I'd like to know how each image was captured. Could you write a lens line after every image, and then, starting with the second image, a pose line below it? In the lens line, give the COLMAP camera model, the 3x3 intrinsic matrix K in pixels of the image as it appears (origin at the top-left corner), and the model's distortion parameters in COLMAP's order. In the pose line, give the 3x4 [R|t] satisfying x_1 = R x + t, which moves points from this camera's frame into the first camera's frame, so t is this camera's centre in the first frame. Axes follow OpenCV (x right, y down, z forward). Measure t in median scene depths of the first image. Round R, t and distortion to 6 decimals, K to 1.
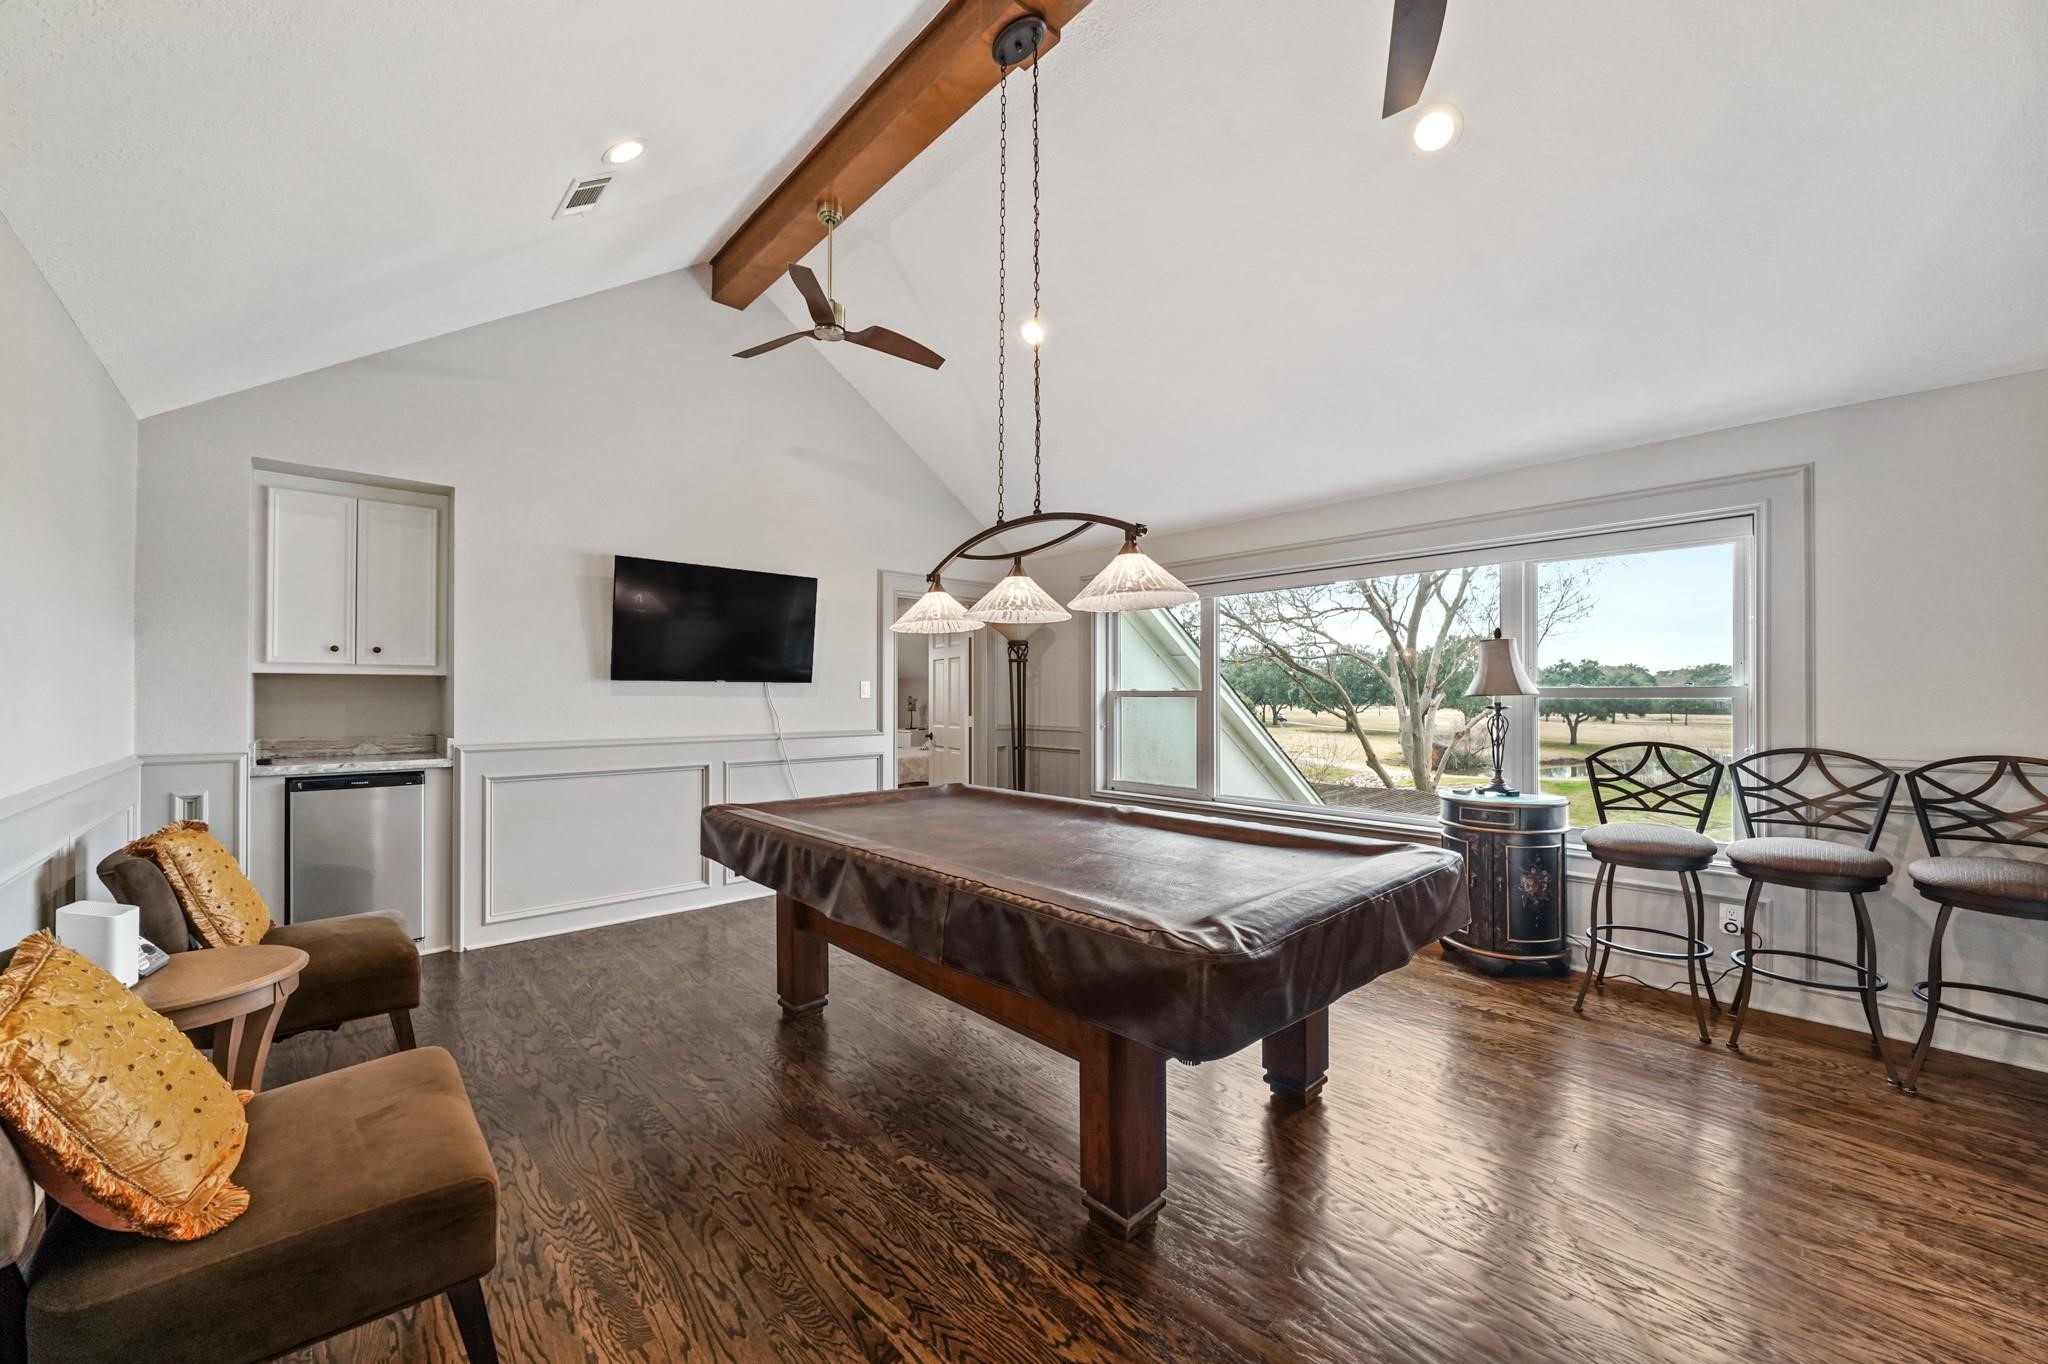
lens RADIAL K [[794.7, 0, 1018.7], [0, 794.7, 689.3], [0, 0, 1]] dist [-0.003499, -0.000210]
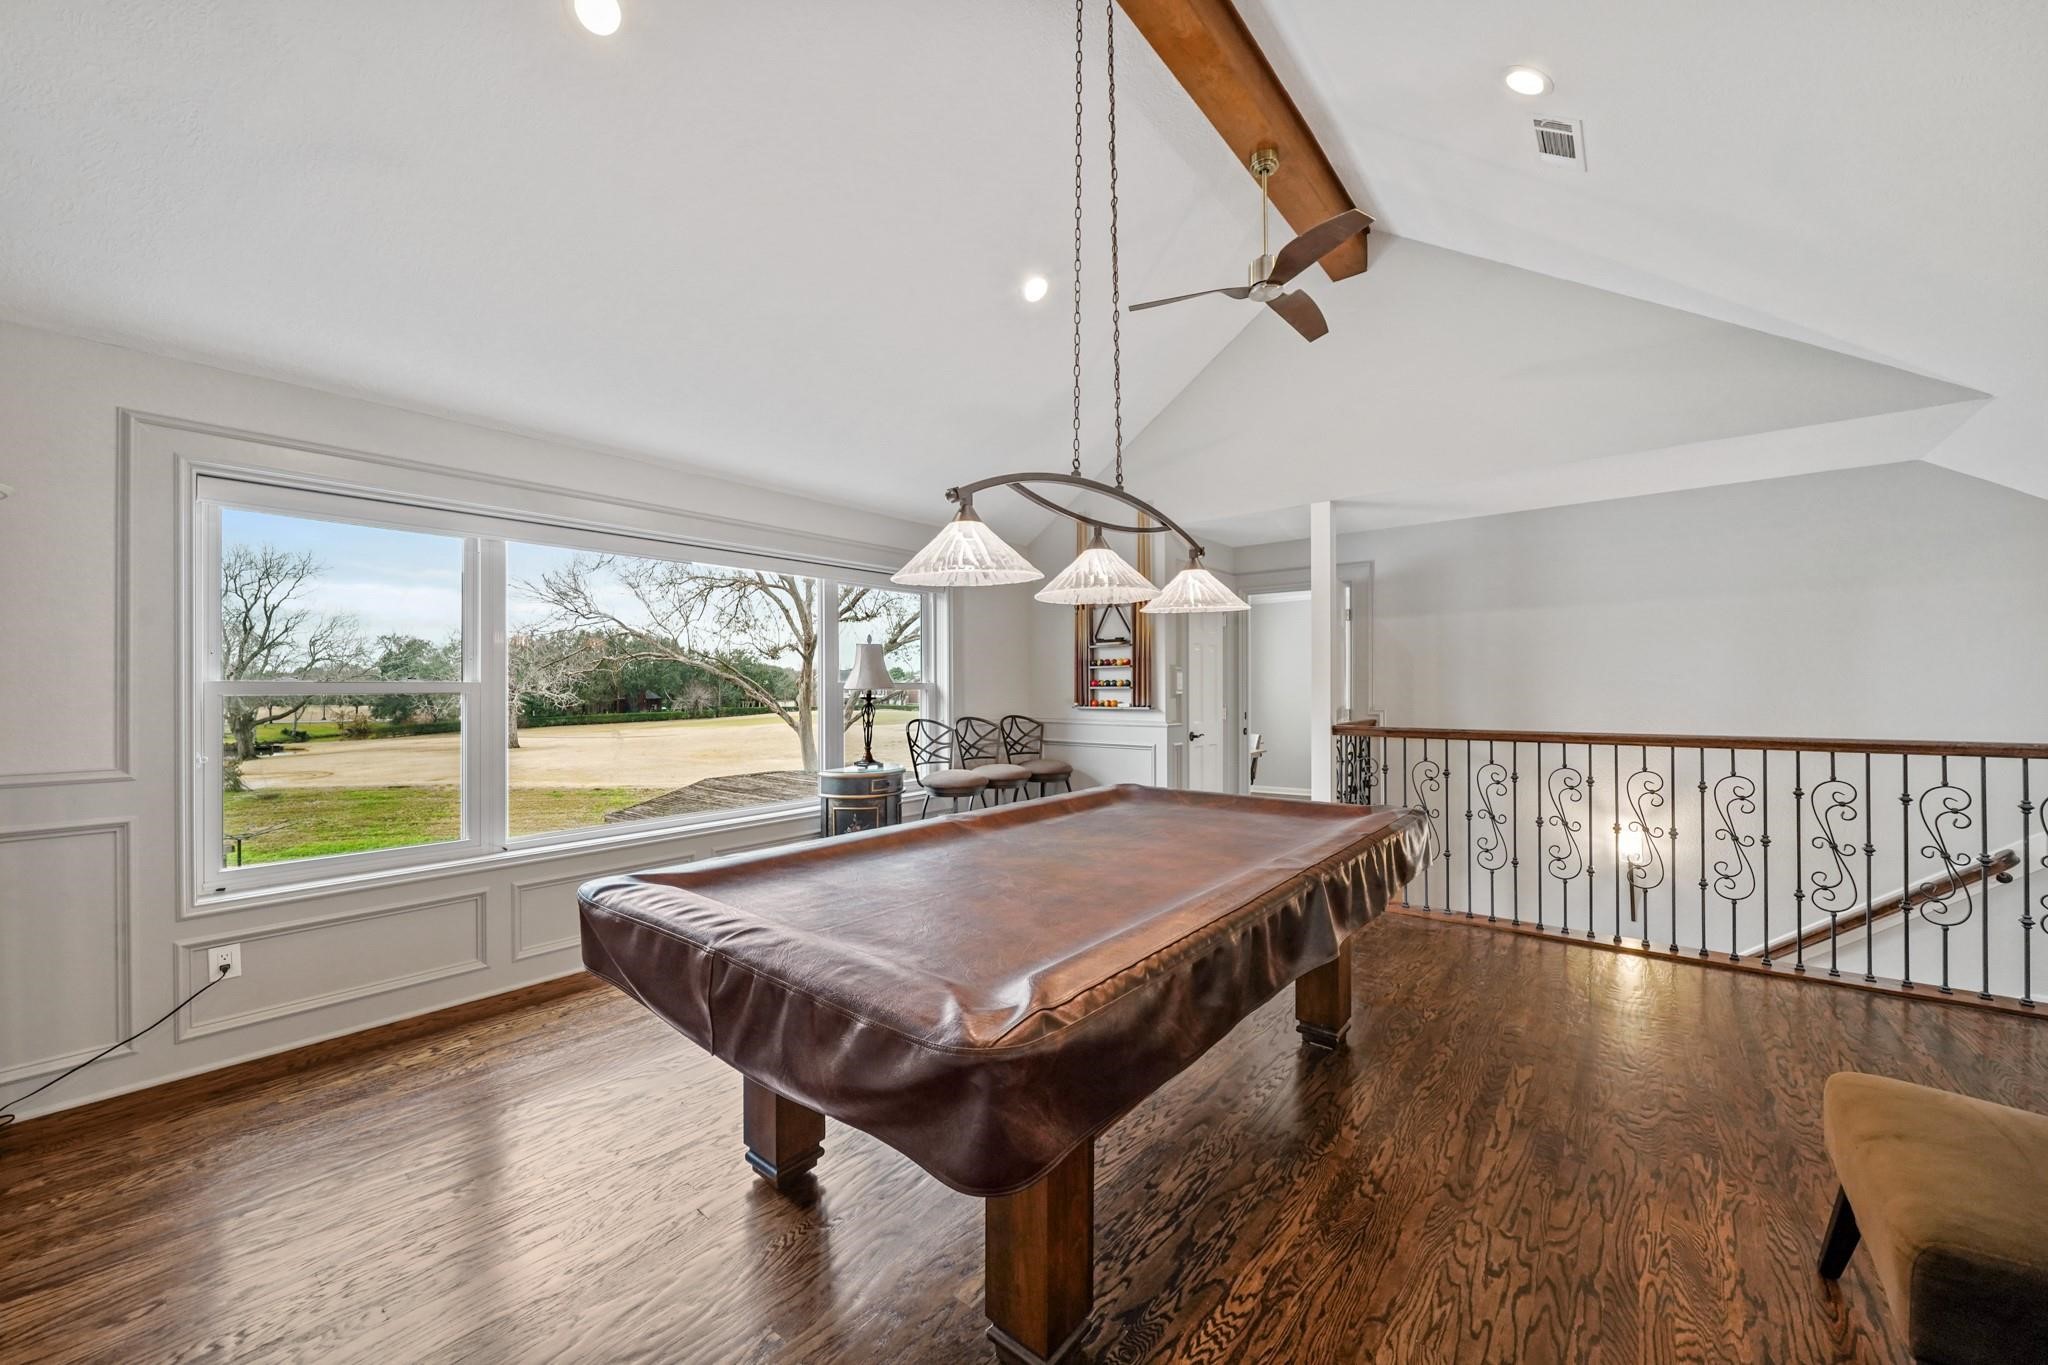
lens RADIAL K [[794.7, 0, 1019.3], [0, 794.7, 680.6], [0, 0, 1]] dist [-0.003499, -0.000210]
pose [[-0.173732, 0.009547, 0.984747, -1.042354], [0.003608, 0.999952, -0.009058, 0.011015], [-0.984786, 0.001979, -0.173759, 1.539045]]
